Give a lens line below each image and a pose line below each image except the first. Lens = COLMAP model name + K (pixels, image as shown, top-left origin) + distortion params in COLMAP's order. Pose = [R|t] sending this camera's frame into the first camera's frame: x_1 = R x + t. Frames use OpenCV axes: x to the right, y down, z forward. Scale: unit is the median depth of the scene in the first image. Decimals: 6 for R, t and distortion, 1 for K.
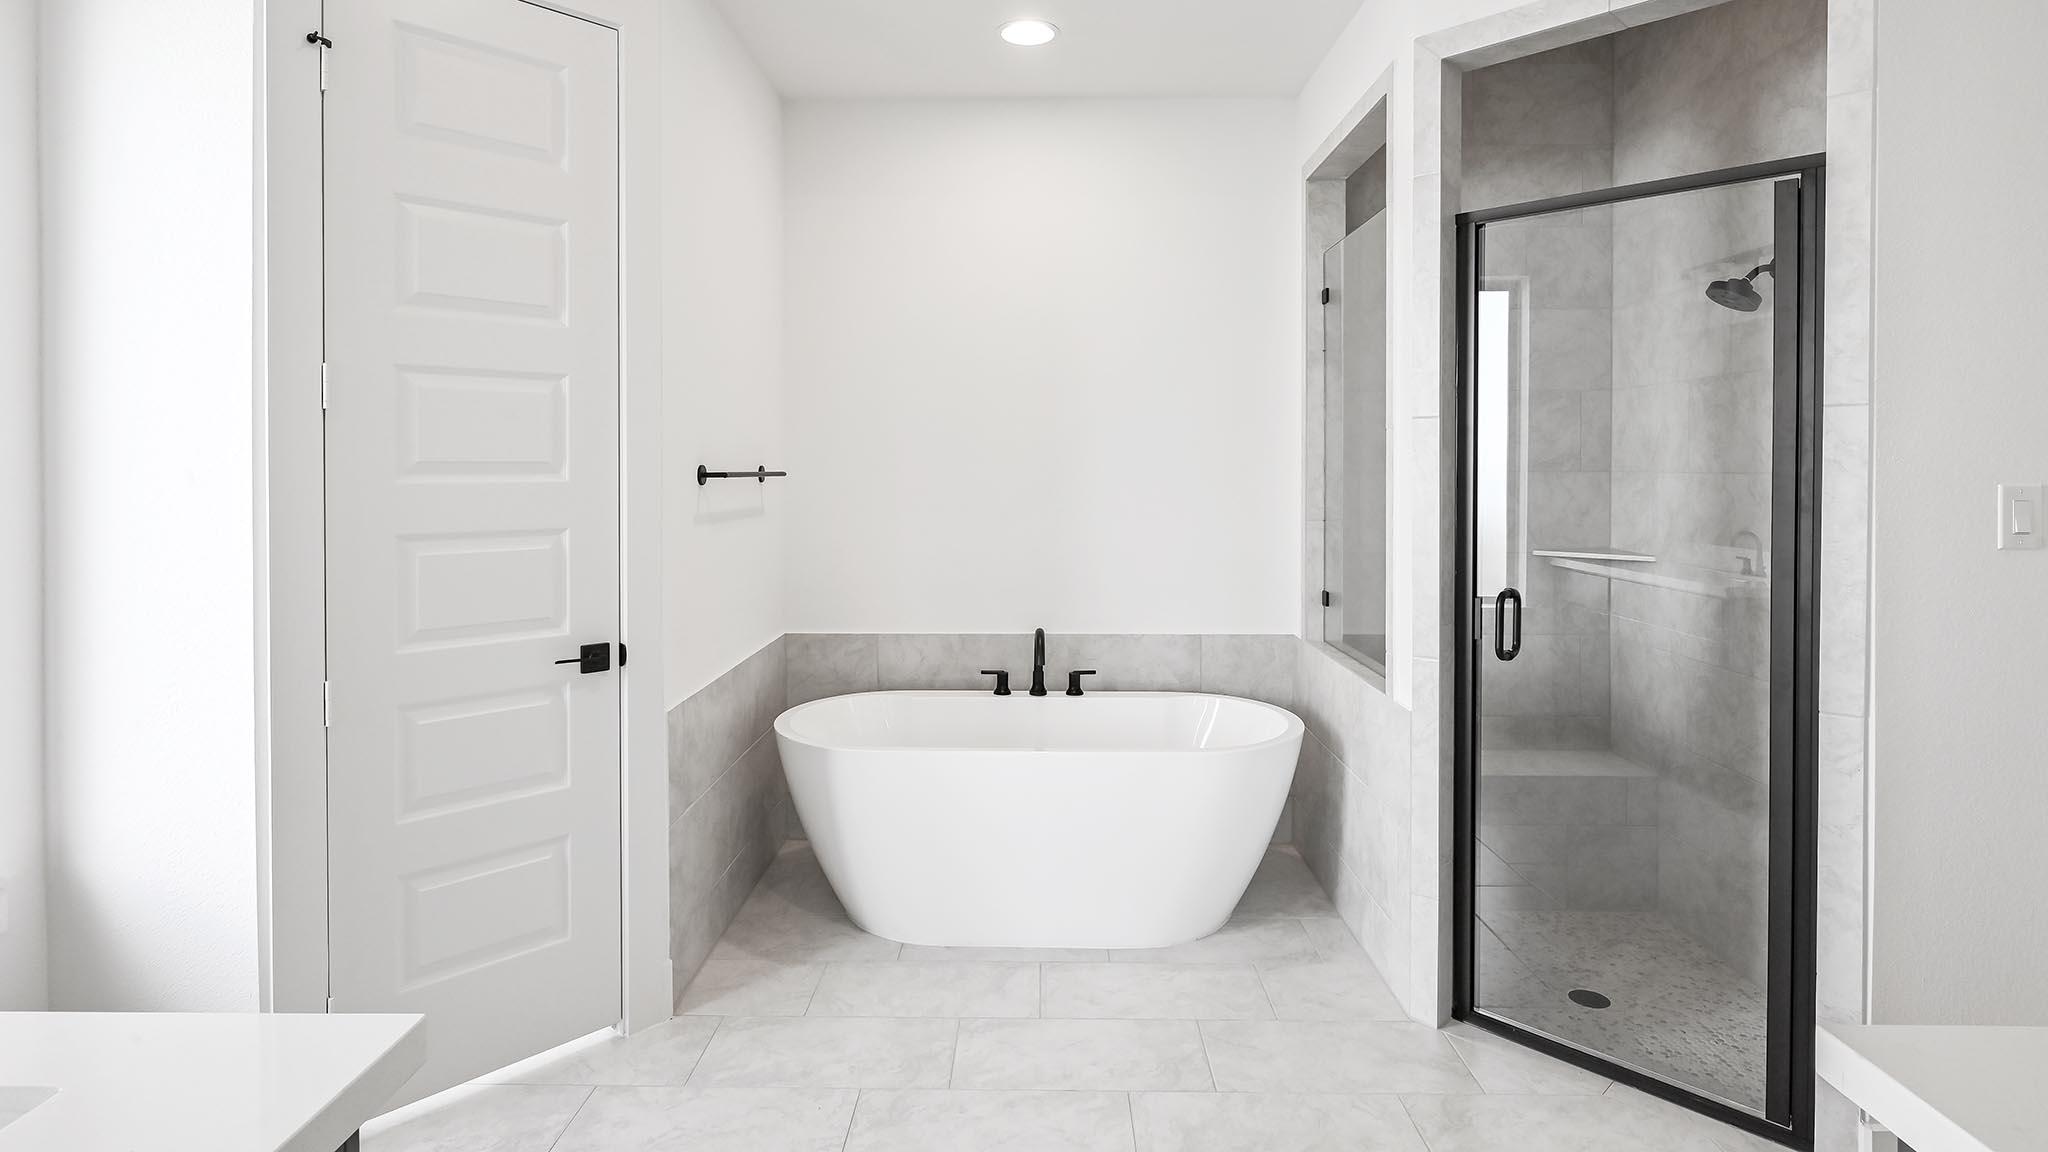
lens RADIAL K [[1045.1, 0, 1027.6], [0, 1045.1, 476.4], [0, 0, 1]] dist [0.003220, -0.000224]
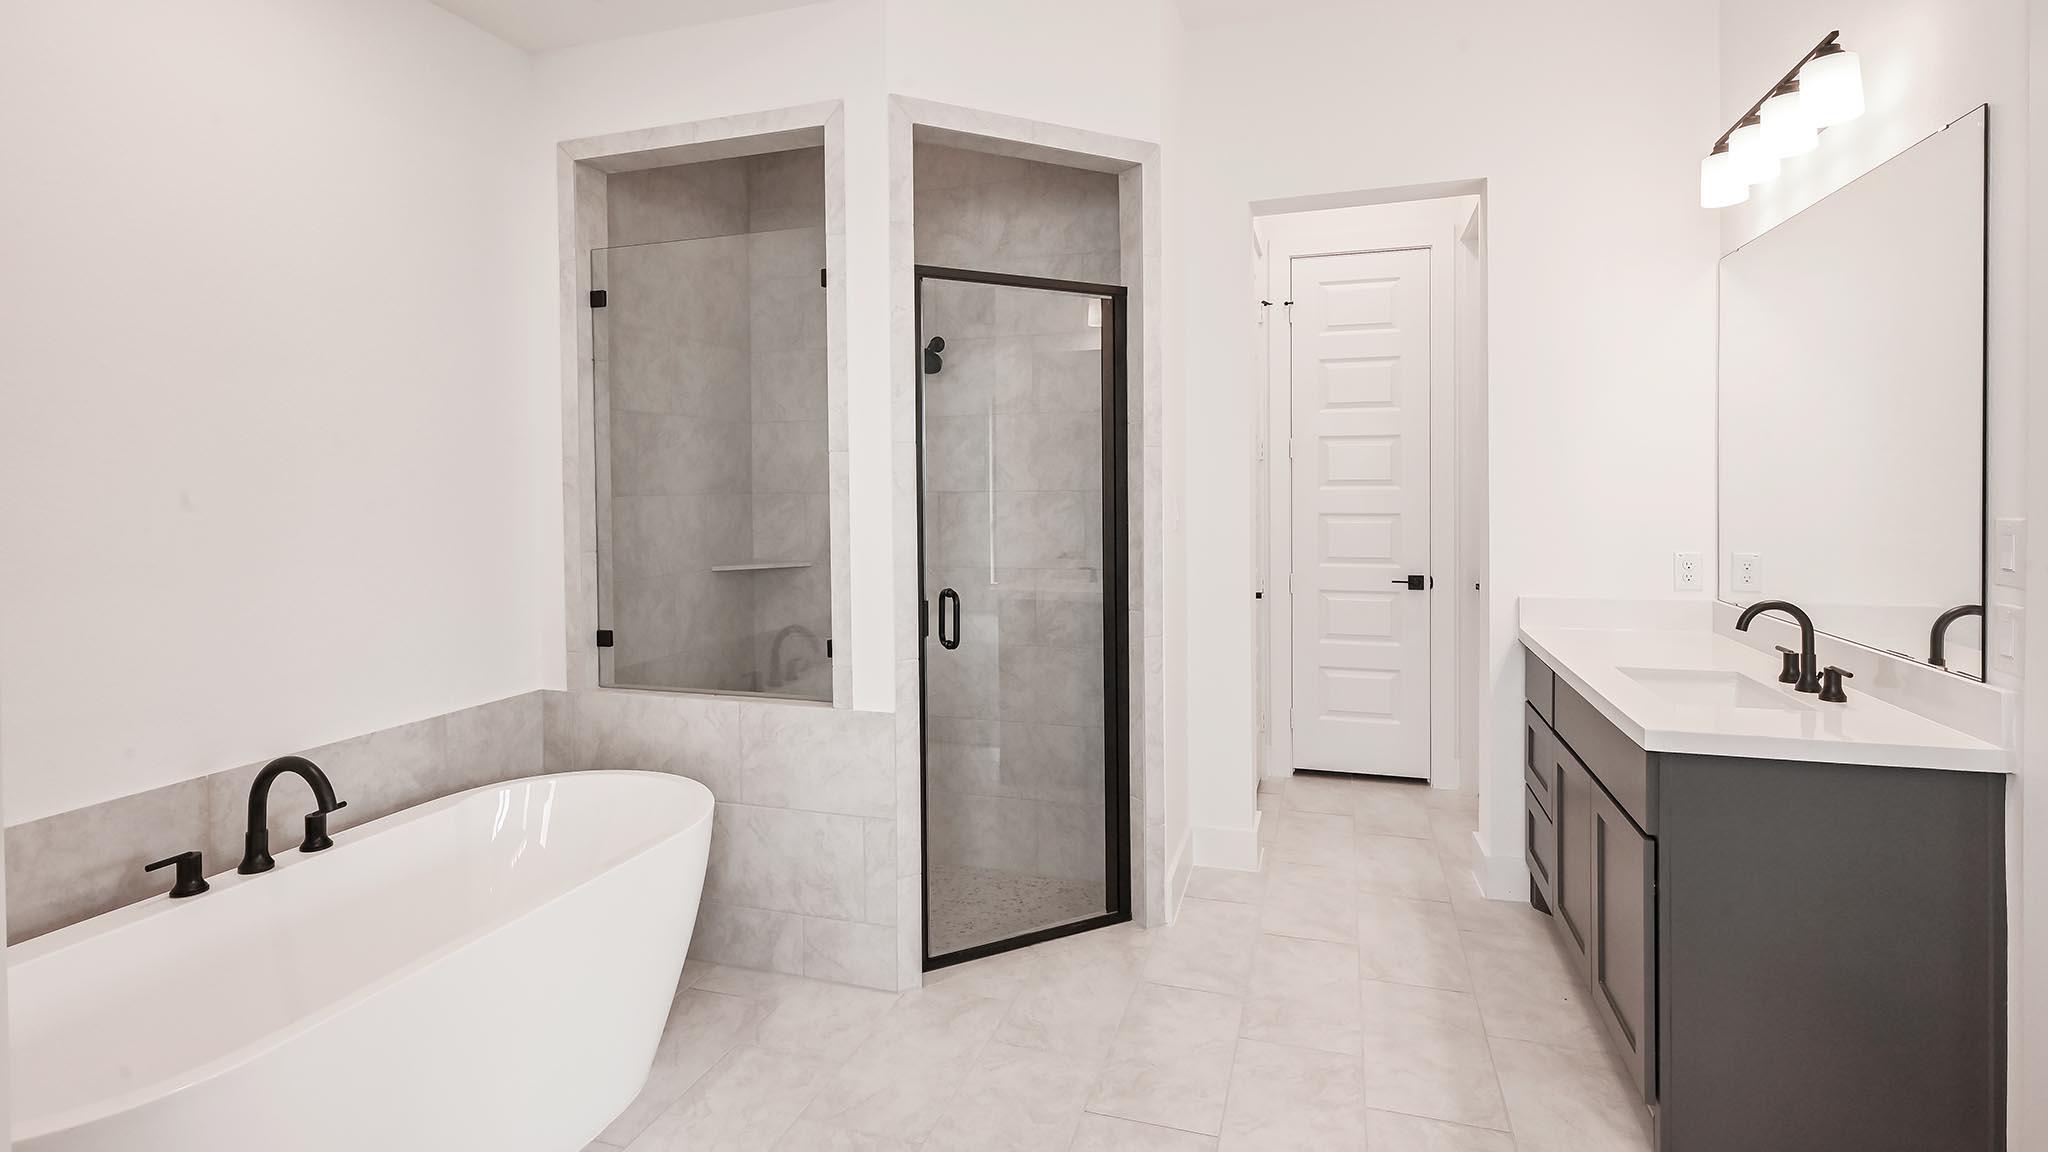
lens RADIAL K [[976.6, 0, 1027.0], [0, 976.6, 500.0], [0, 0, 1]] dist [-0.000520, 0.000563]
pose [[0.291627, -0.015798, 0.956402, -0.402201], [0.019853, 0.999748, 0.010460, -0.002837], [-0.956326, 0.015937, 0.291868, 0.408523]]
